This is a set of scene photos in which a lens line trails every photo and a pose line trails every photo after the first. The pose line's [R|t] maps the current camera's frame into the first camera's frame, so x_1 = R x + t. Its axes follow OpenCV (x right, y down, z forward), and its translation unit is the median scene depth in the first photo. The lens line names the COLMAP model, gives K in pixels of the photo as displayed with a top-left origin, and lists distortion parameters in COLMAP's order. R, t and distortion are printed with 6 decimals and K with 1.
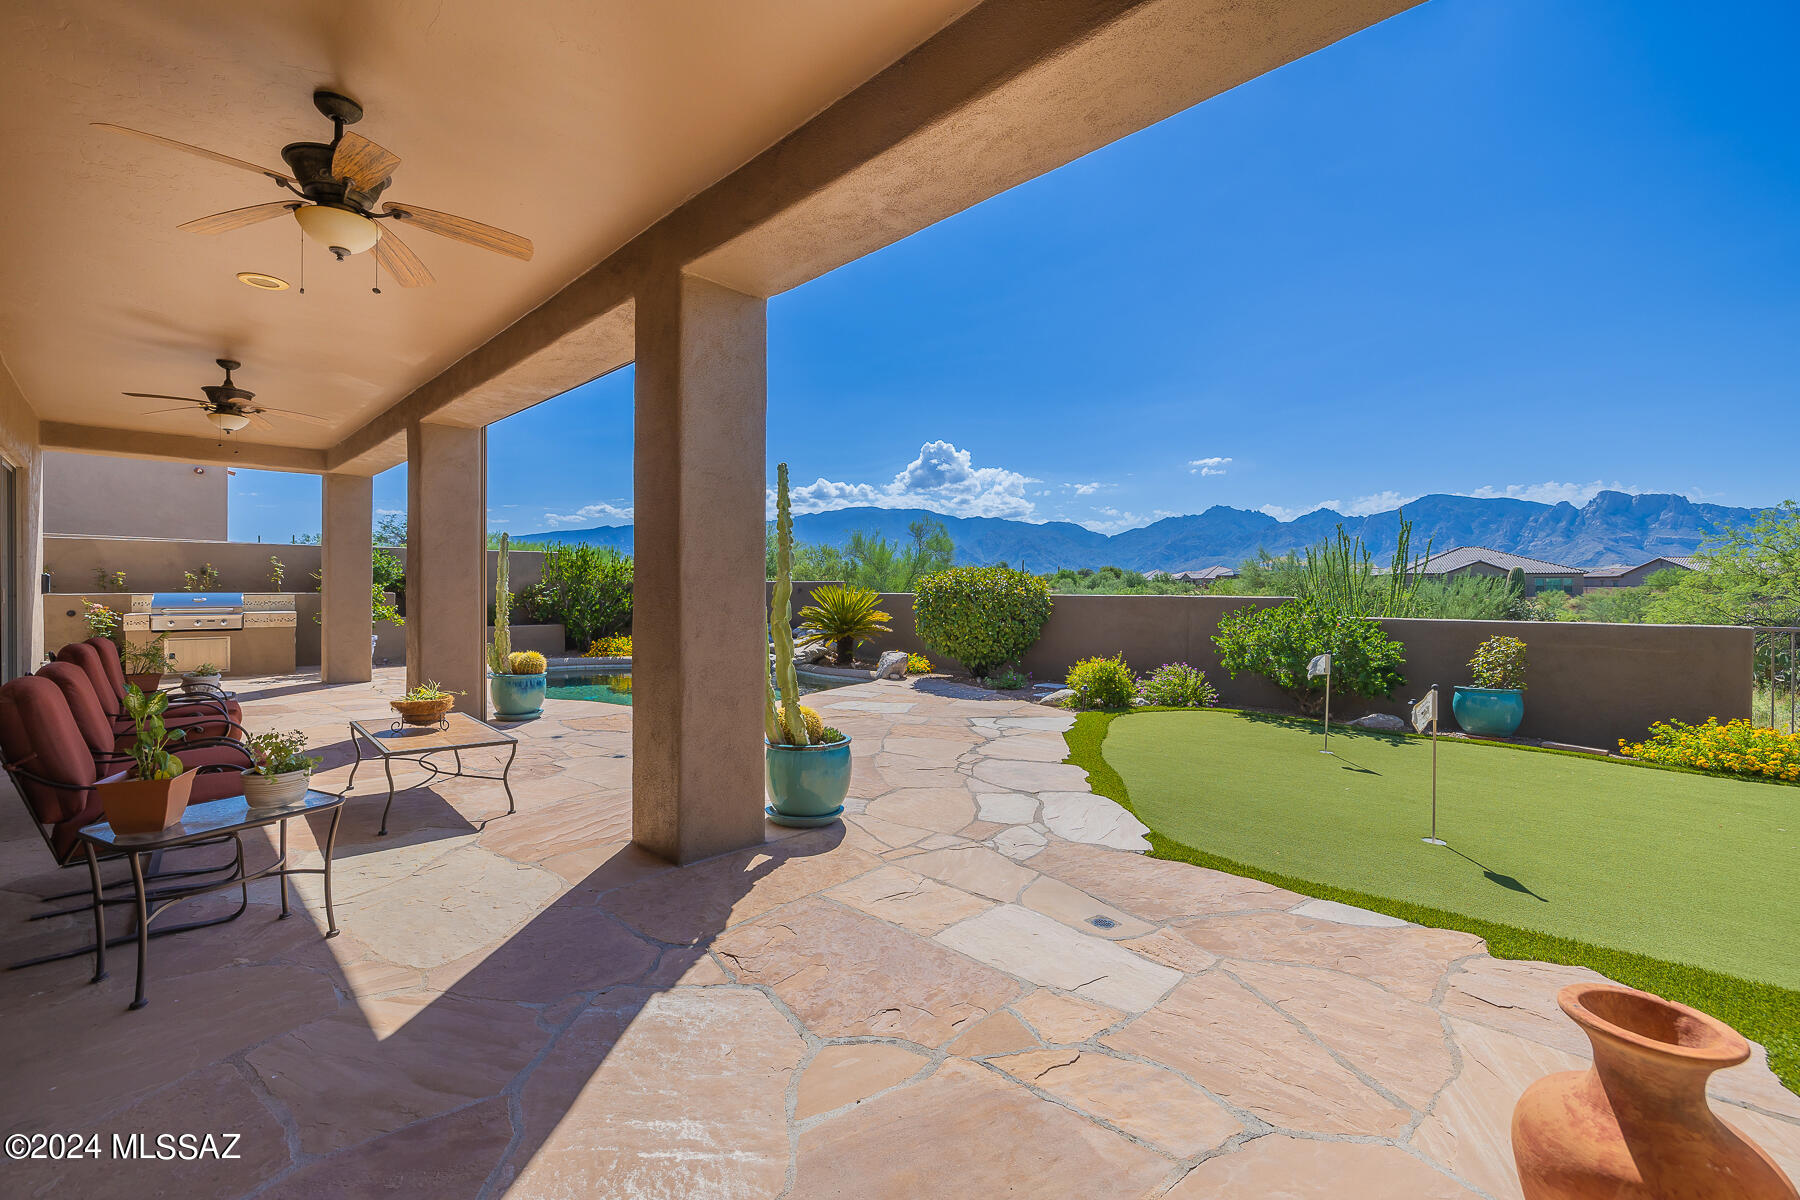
lens RADIAL K [[771.8, 0, 899.2], [0, 771.8, 592.2], [0, 0, 1]] dist [0.011908, 0.000244]
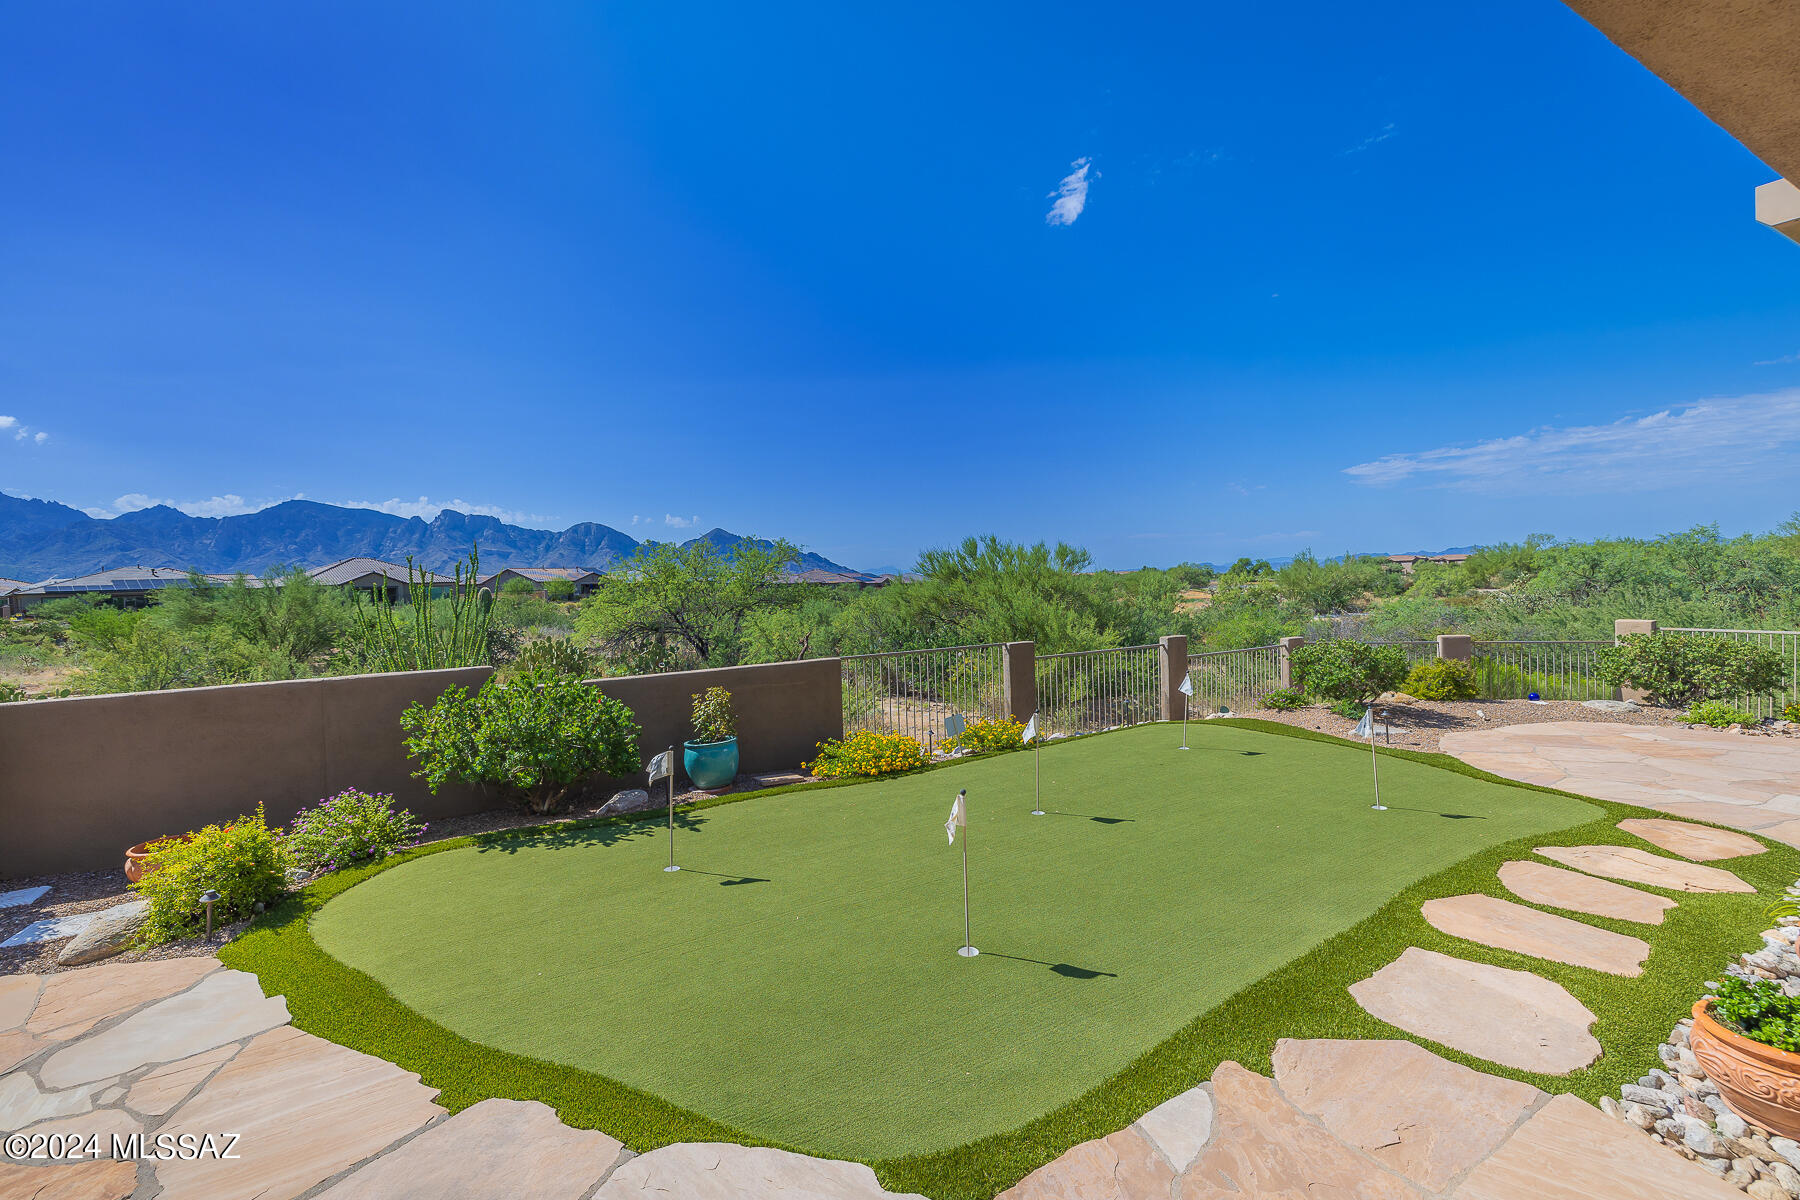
lens RADIAL K [[753.6, 0, 903.4], [0, 753.6, 588.2], [0, 0, 1]] dist [-0.000284, -0.000032]
pose [[0.284514, -0.025452, 0.958334, -0.109197], [0.037846, 0.999166, 0.015301, -0.073862], [-0.957925, 0.031916, 0.285240, 0.410313]]
